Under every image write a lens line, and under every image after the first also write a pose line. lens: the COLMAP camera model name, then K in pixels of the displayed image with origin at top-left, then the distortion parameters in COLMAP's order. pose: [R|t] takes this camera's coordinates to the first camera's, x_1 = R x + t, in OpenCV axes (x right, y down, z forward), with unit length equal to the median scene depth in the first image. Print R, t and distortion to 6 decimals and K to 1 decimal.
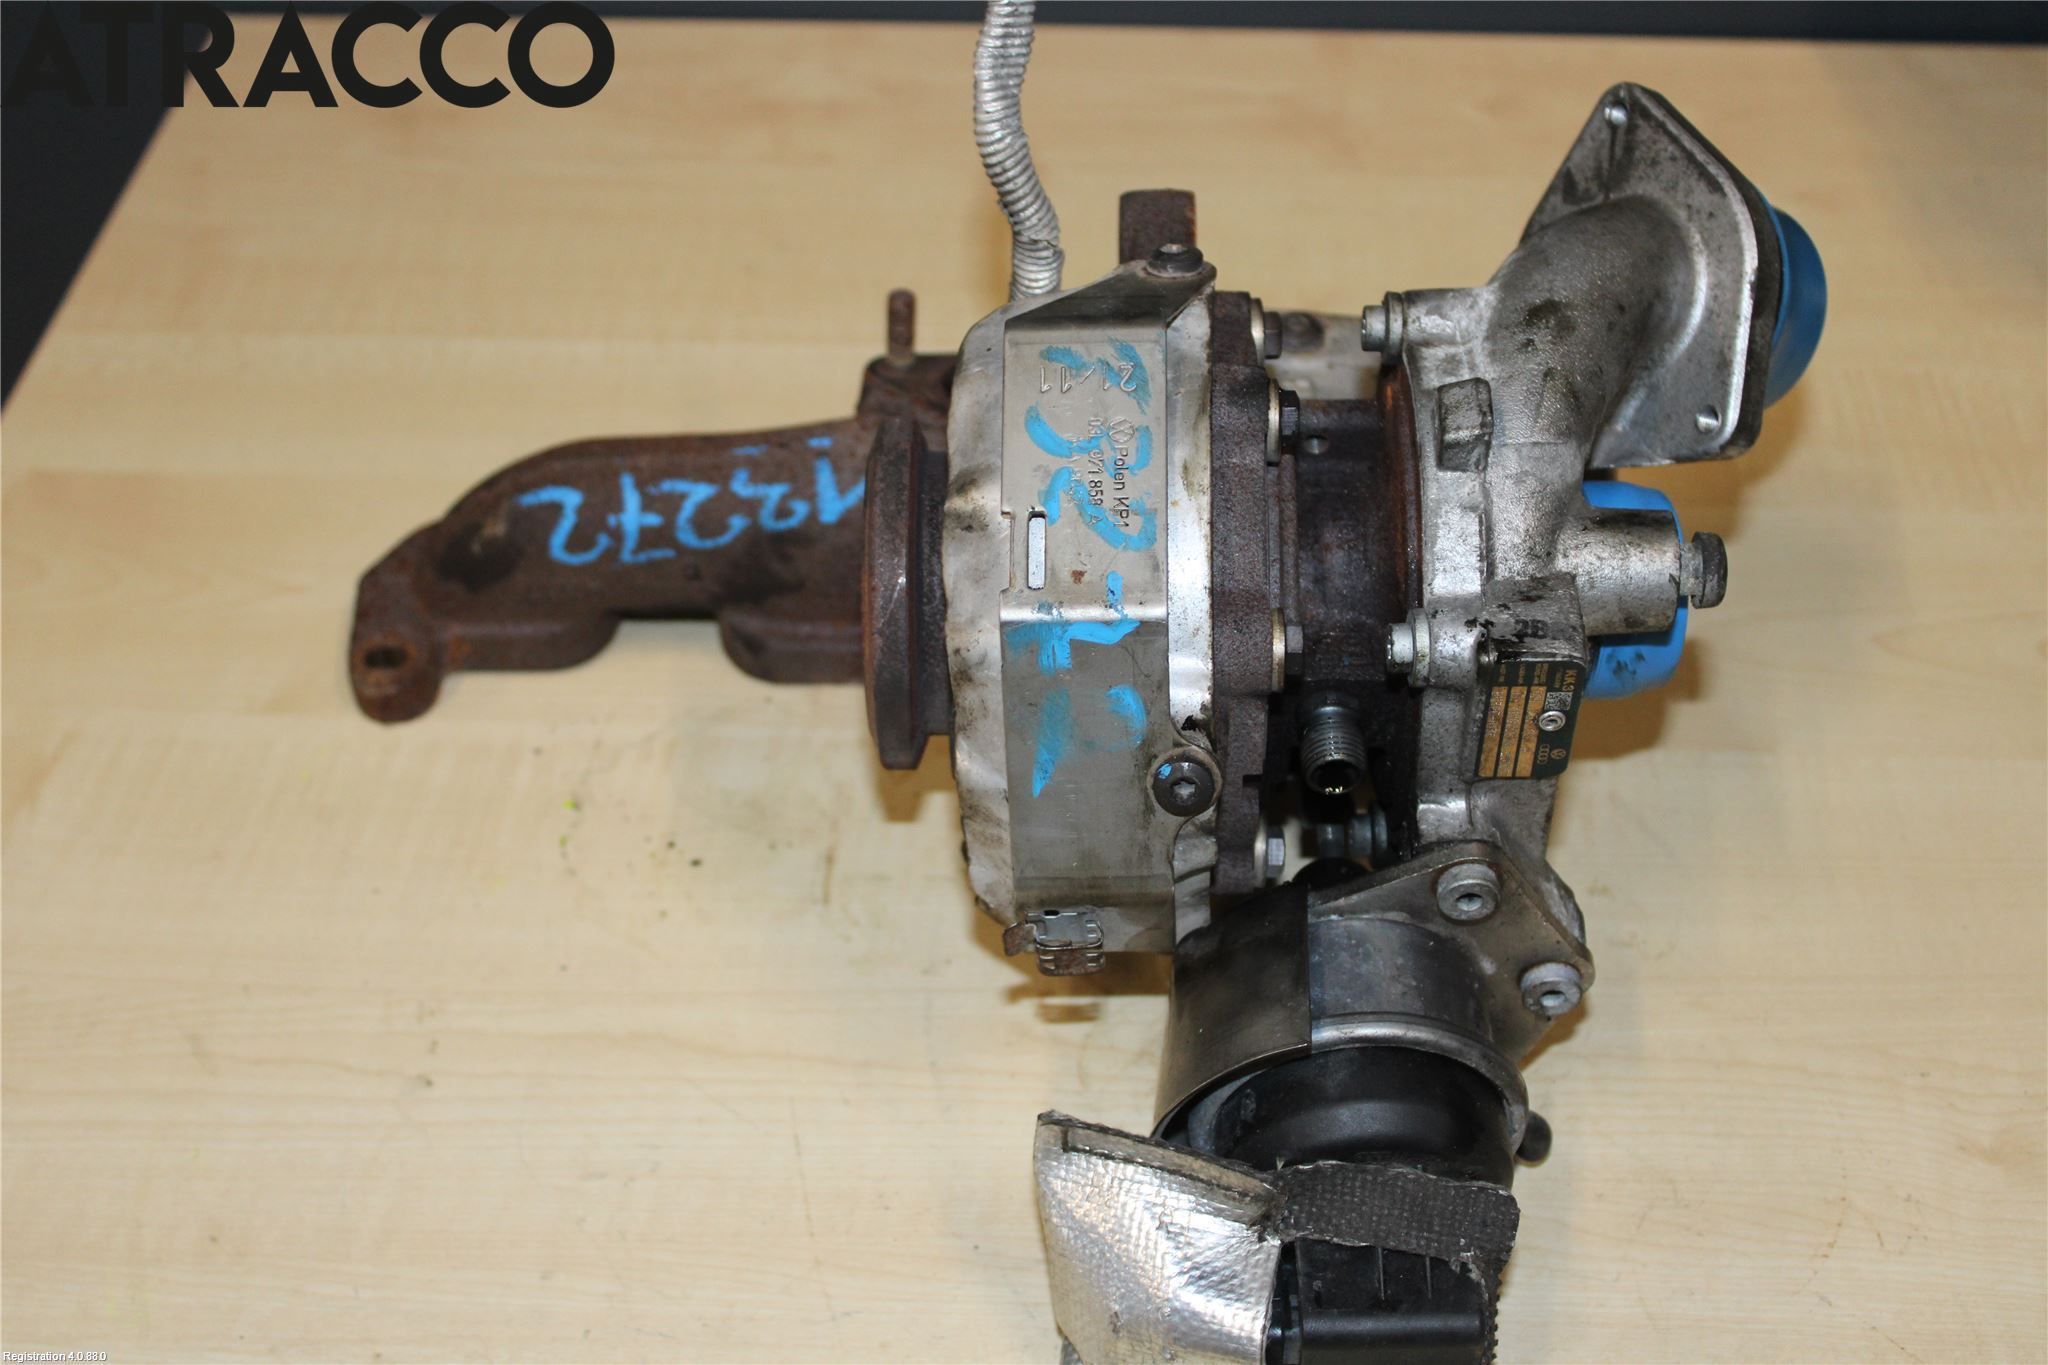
lens RADIAL K [[2732.3, 0, 1024.0], [0, 2732.3, 682.5], [0, 0, 1]] dist [-0.010249, -0.010964]
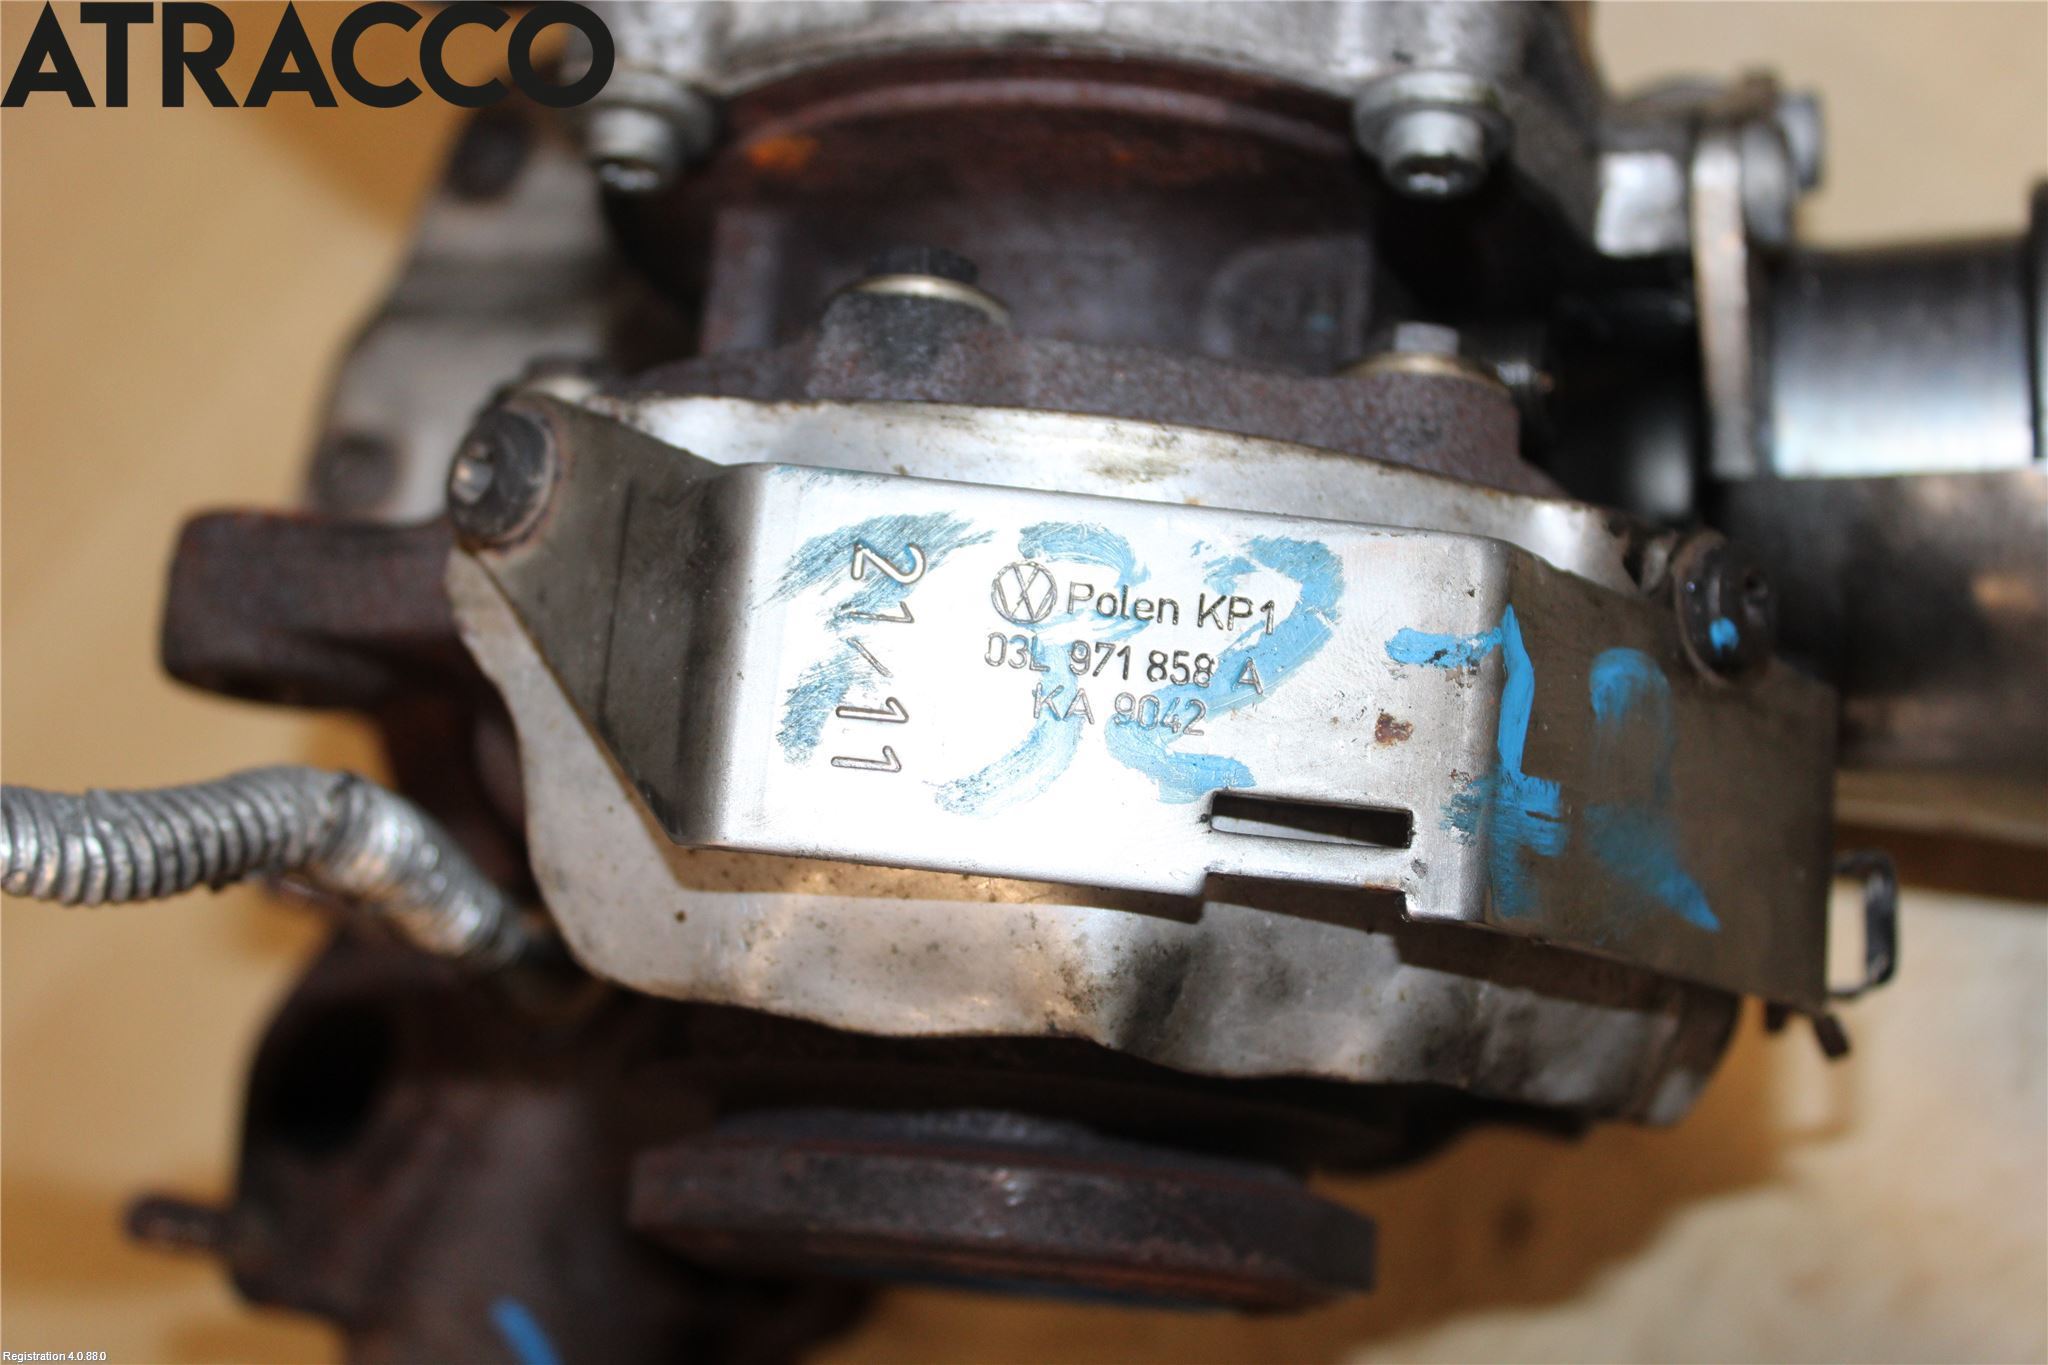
lens RADIAL K [[2732.3, 0, 1024.0], [0, 2732.3, 682.5], [0, 0, 1]] dist [-0.010249, -0.010964]
pose [[0.093851, -0.963195, 0.251889, -0.079054], [0.931734, 0.174124, 0.318675, -0.211544], [-0.350806, 0.204785, 0.913782, 0.584160]]
